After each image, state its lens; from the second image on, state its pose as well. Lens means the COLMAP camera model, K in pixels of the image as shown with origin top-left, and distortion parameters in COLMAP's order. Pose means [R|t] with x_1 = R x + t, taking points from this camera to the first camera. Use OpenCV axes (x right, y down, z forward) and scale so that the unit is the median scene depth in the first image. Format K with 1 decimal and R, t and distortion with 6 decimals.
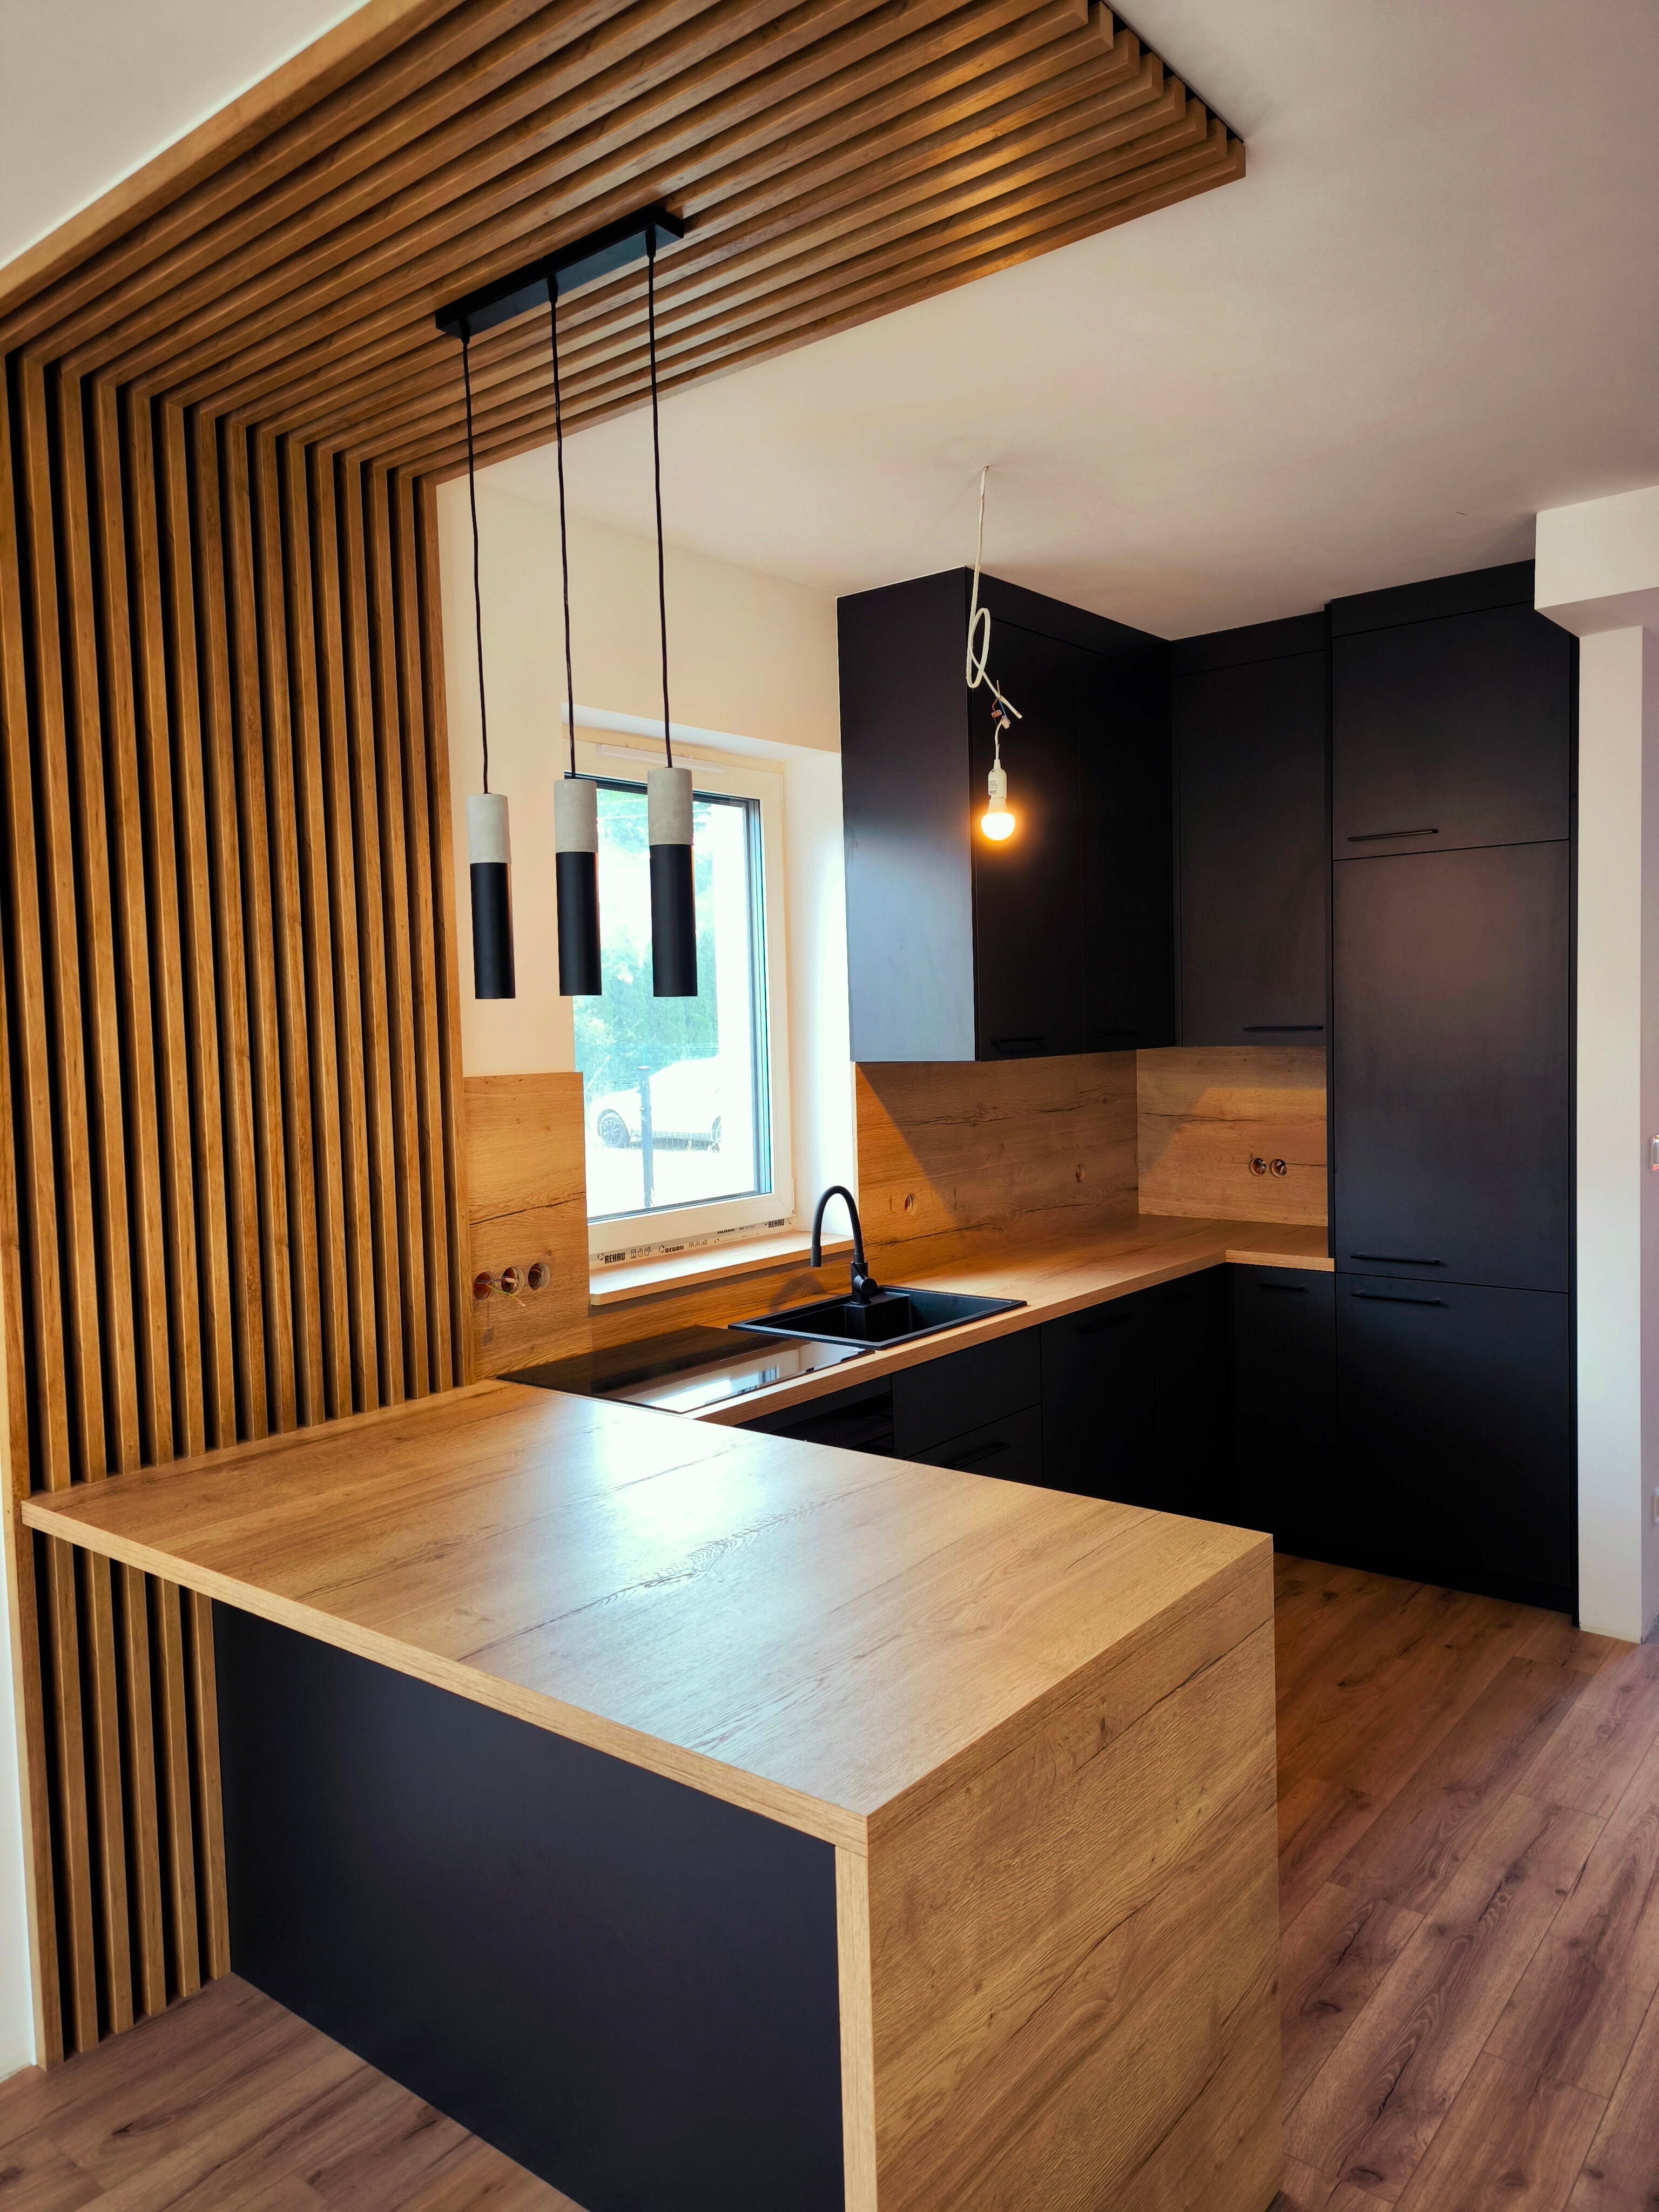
lens RADIAL K [[1532.9, 0, 829.5], [0, 1532.9, 1106.0], [0, 0, 1]] dist [0.036739, -0.008397]
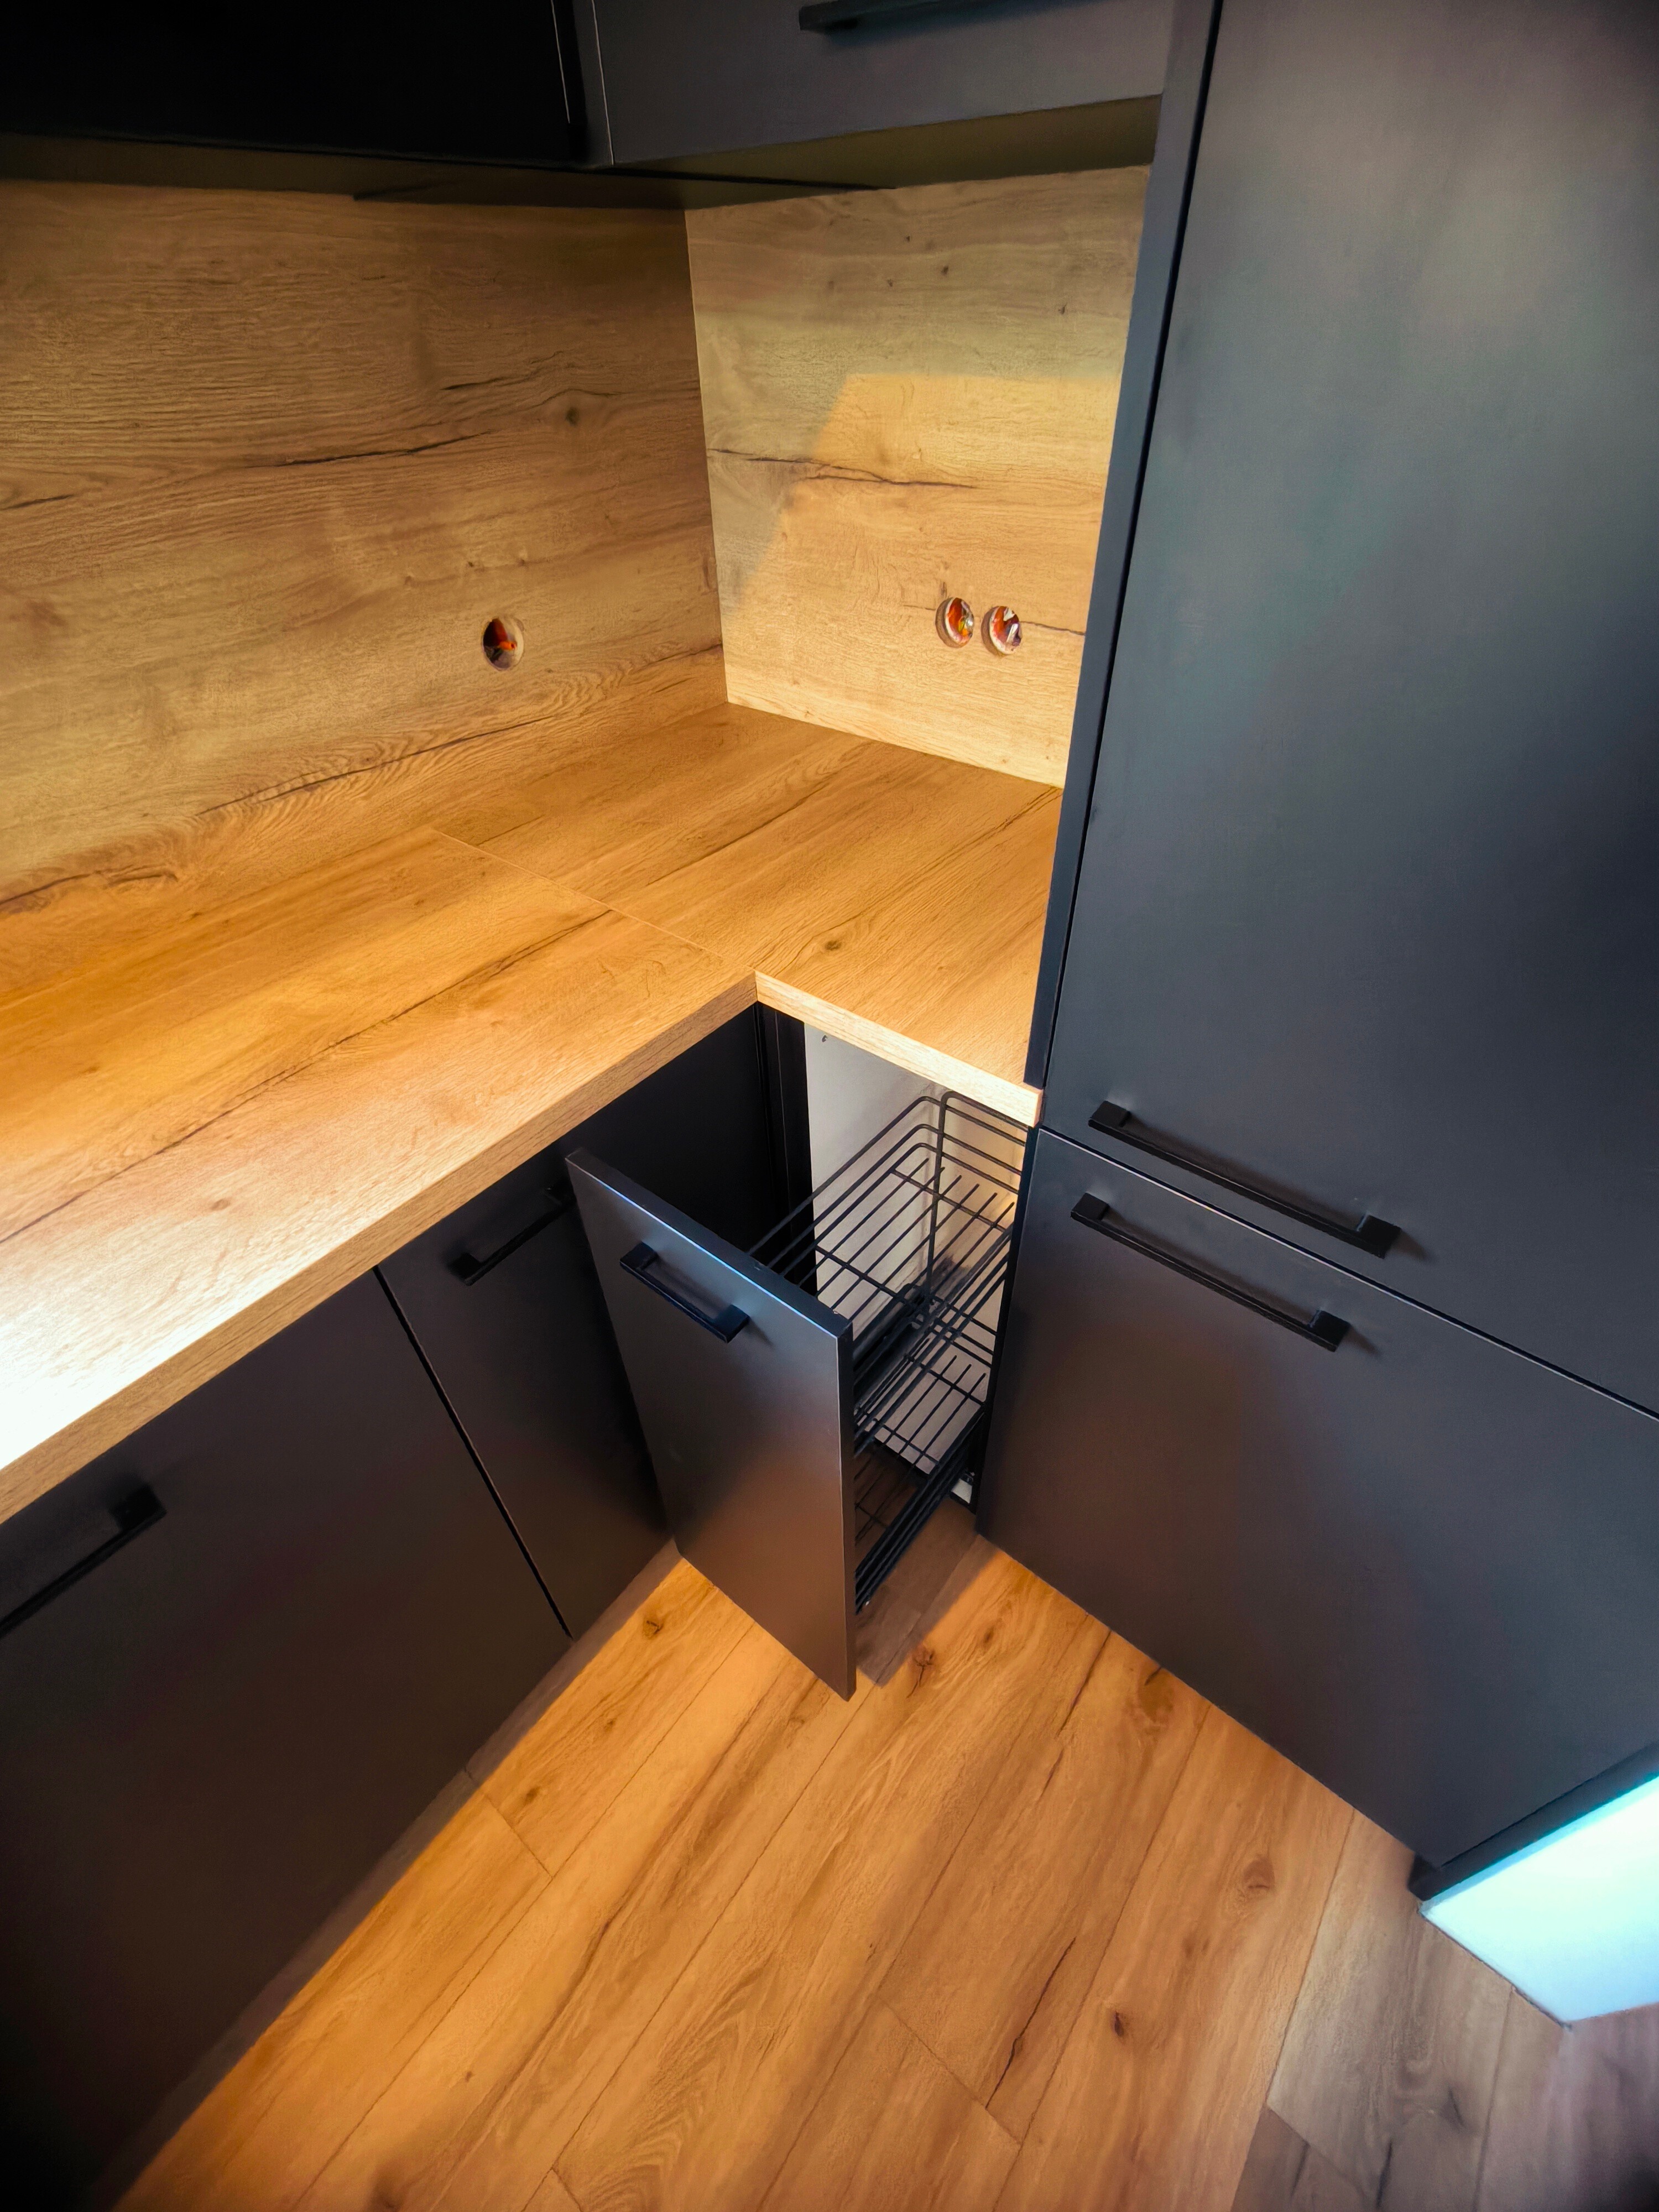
lens RADIAL K [[953.4, 0, 833.6], [0, 953.4, 1101.6], [0, 0, 1]] dist [-0.034474, 0.028821]
pose [[0.999927, -0.002489, 0.011857, 0.303039], [-0.005176, 0.797110, 0.603812, -0.011790], [-0.010954, -0.603829, 0.797038, 0.906530]]
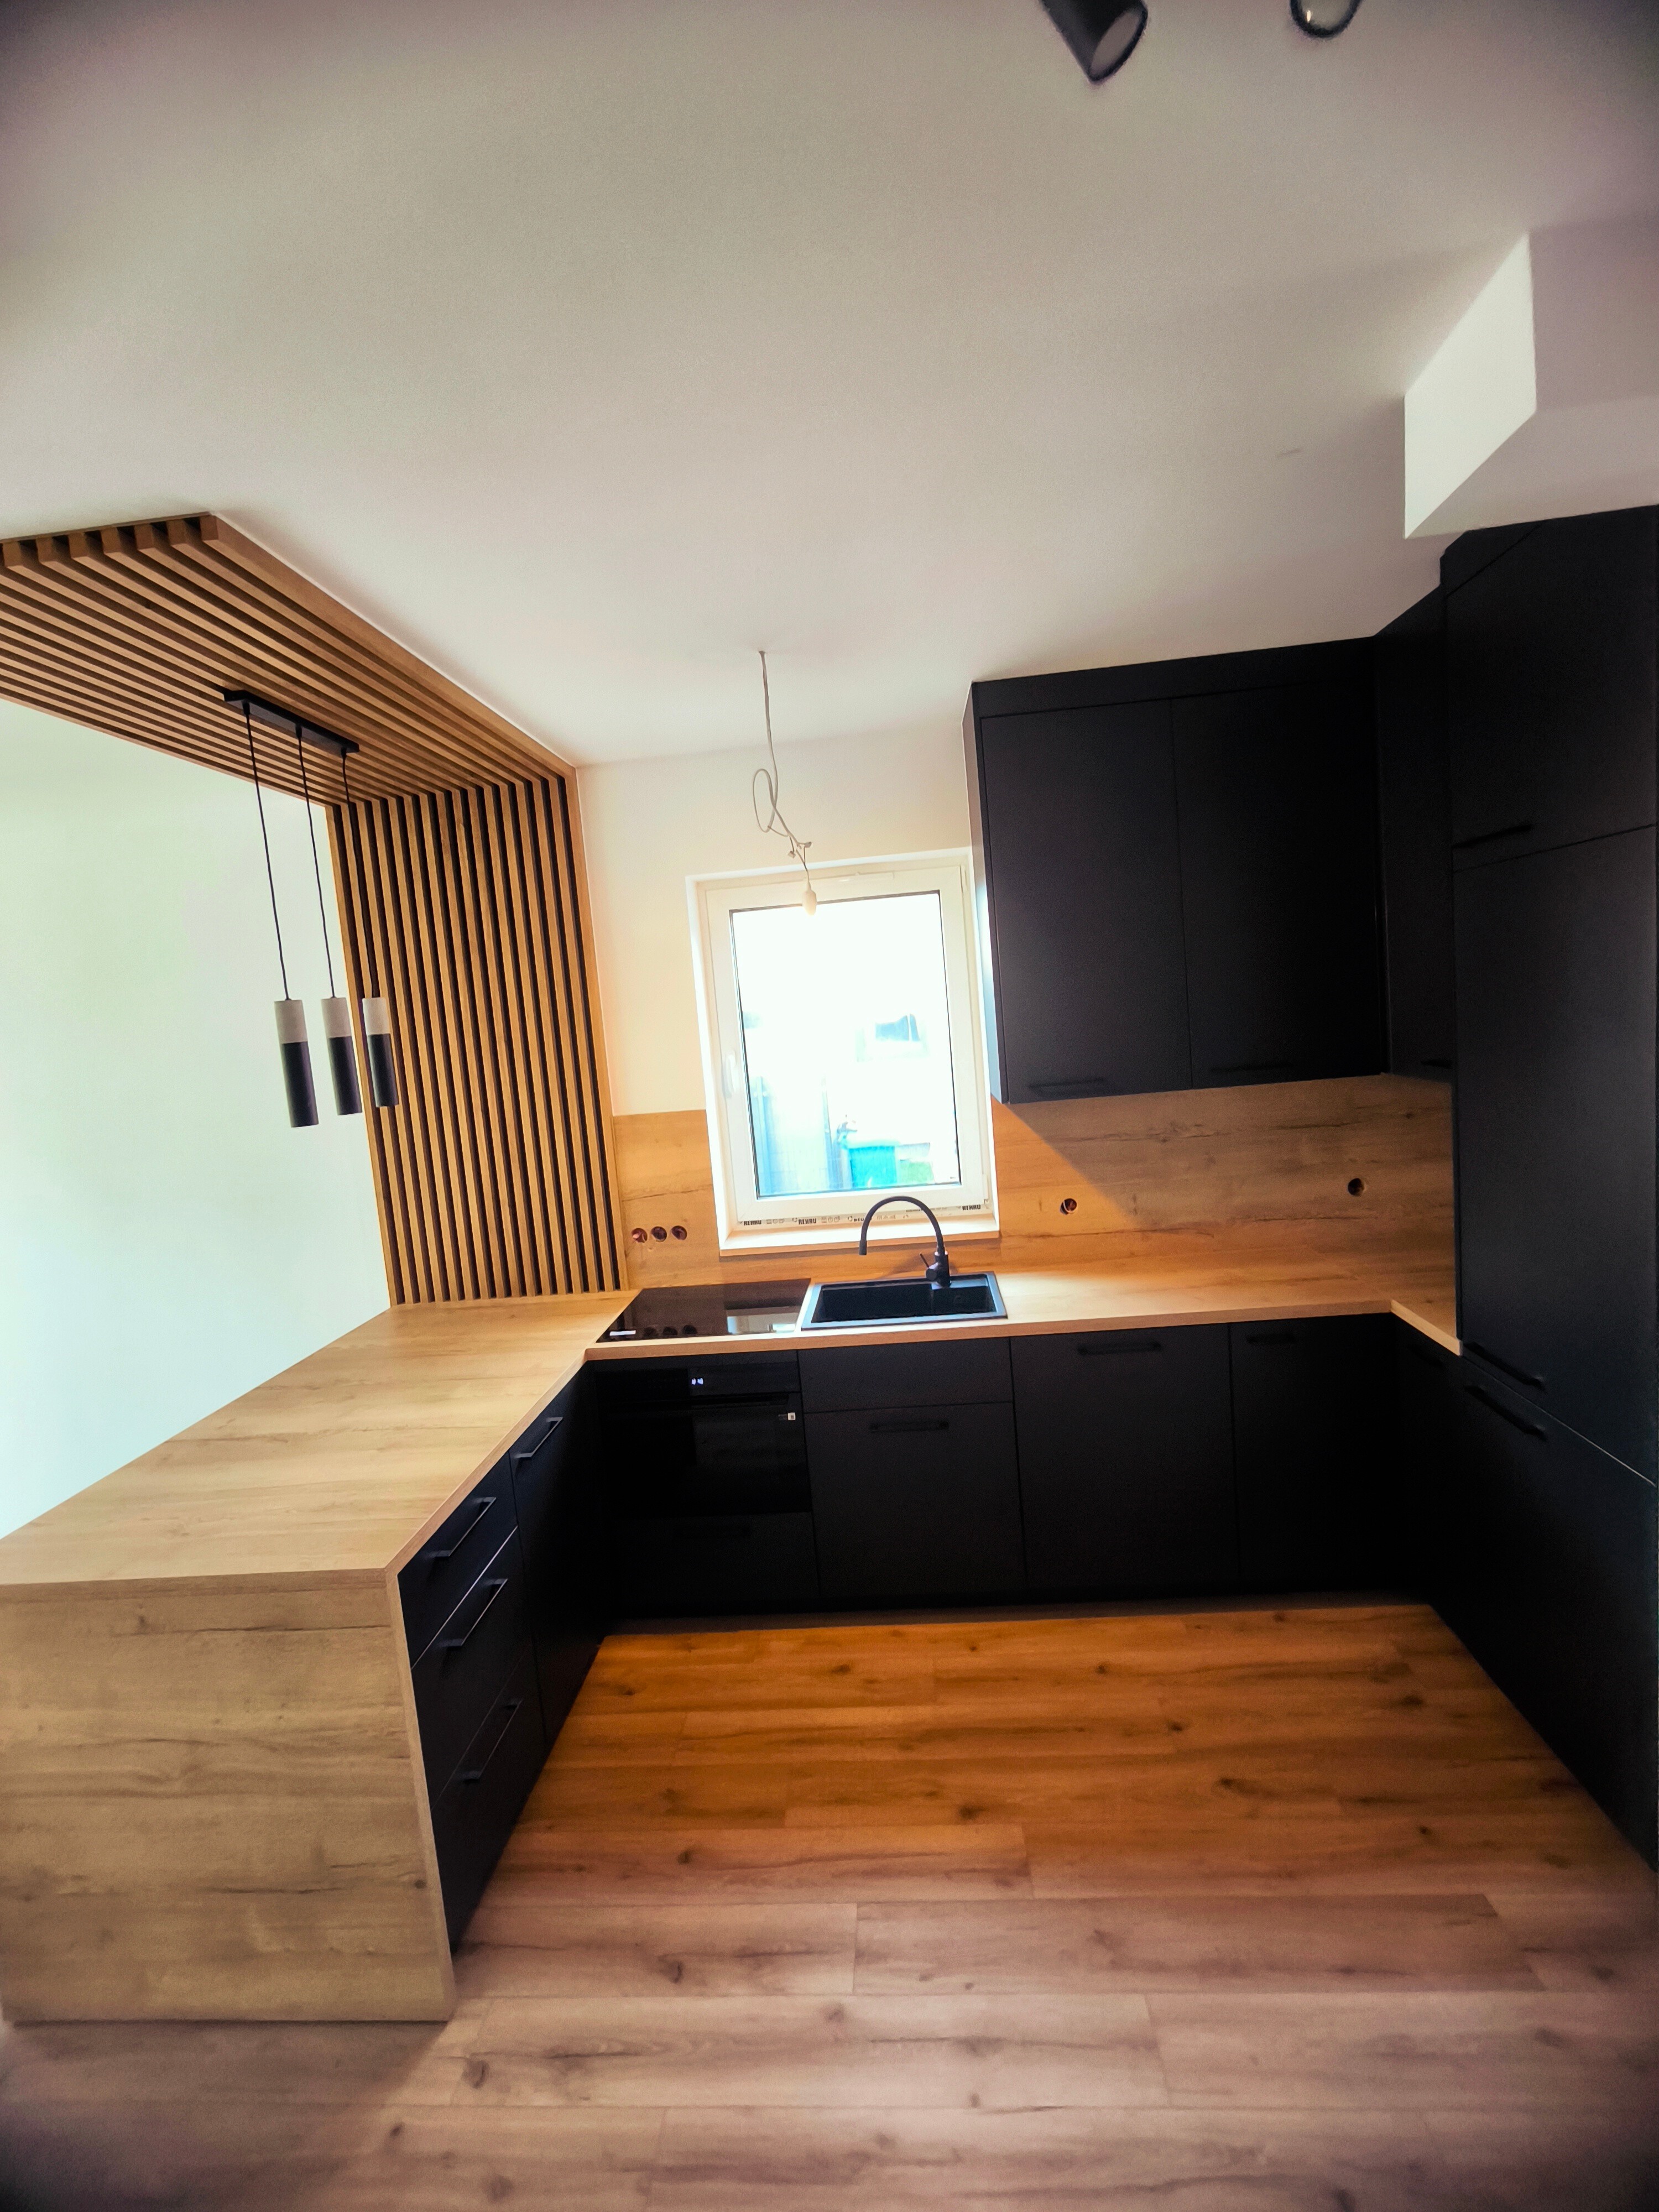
lens RADIAL K [[948.6, 0, 840.8], [0, 948.6, 1096.2], [0, 0, 1]] dist [-0.026736, 0.012252]
pose [[0.573111, 0.053905, -0.817703, 0.585075], [0.021764, 0.996481, 0.080944, -0.091500], [0.819189, -0.064186, 0.569921, 0.455942]]
